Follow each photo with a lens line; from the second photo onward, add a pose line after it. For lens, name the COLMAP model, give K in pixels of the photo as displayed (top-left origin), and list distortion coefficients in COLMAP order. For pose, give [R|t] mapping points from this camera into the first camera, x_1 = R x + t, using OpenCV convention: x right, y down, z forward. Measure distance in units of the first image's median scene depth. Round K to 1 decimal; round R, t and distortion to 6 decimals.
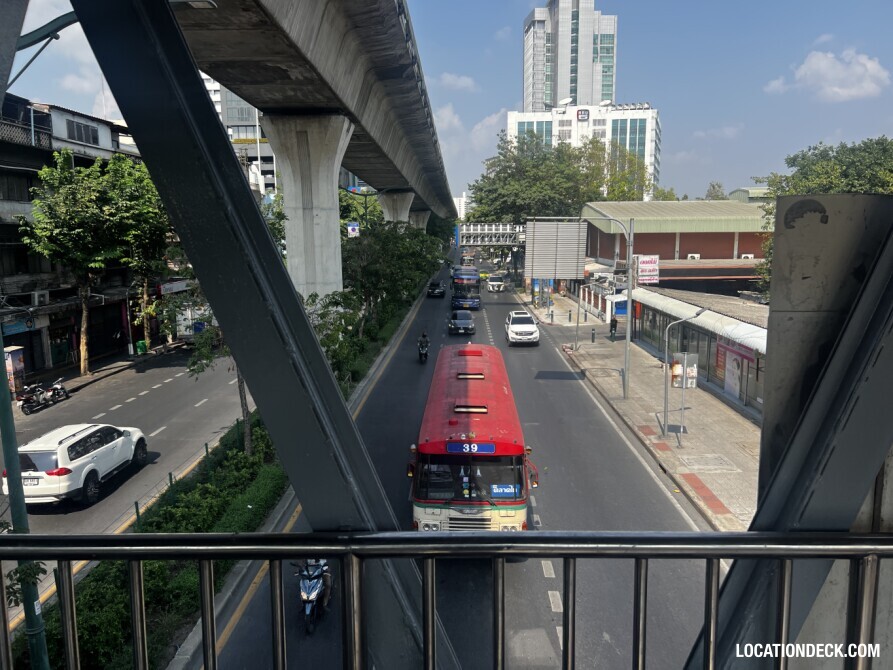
lens RADIAL K [[673.3, 0, 453.1], [0, 673.3, 341.1], [0, 0, 1]] dist [0.056604, -0.070717]
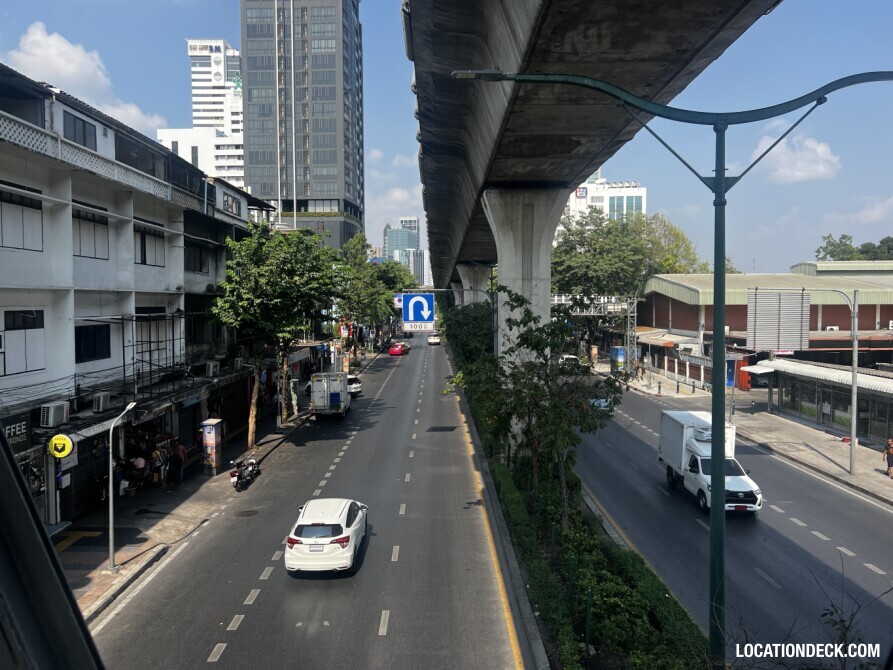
lens RADIAL K [[673.3, 0, 437.5], [0, 673.3, 333.4], [0, 0, 1]] dist [0.056604, -0.070717]
pose [[0.999754, 0.002898, 0.022007, -0.306039], [-0.000346, 0.993354, -0.115097, -0.002120], [-0.022194, 0.115062, 0.993110, 0.023235]]
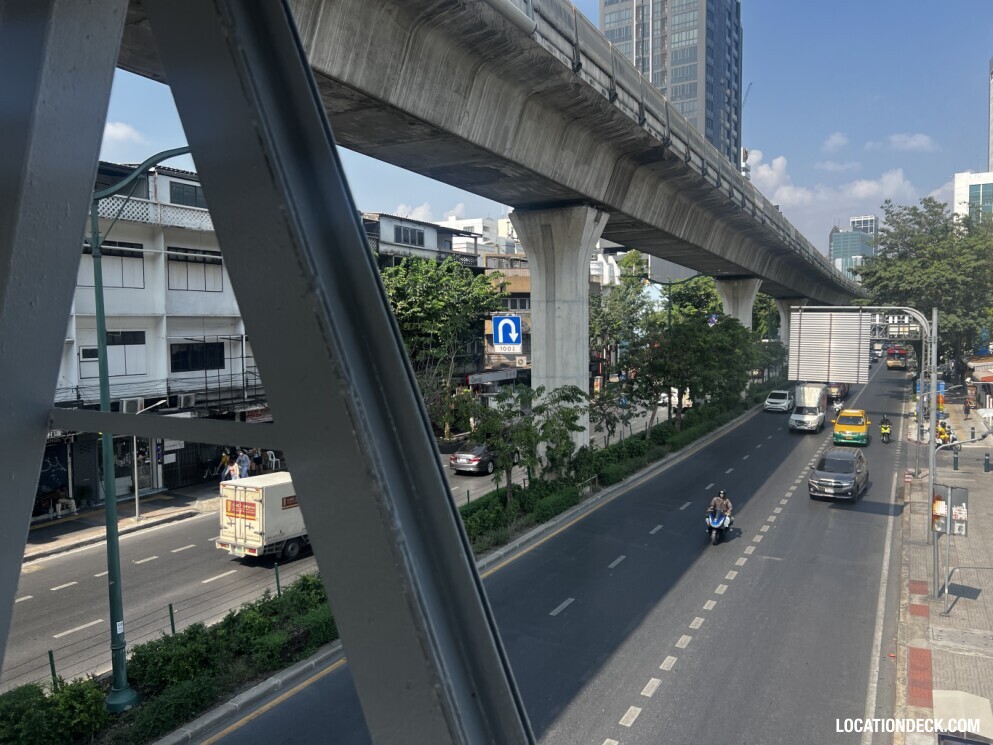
lens RADIAL K [[748.7, 0, 507.3], [0, 748.7, 373.4], [0, 0, 1]] dist [0.056604, -0.070717]
pose [[0.887739, 0.031232, -0.459286, 0.191047], [-0.074218, 0.994354, -0.075836, -0.004466], [0.454324, 0.101410, 0.885046, 0.019808]]
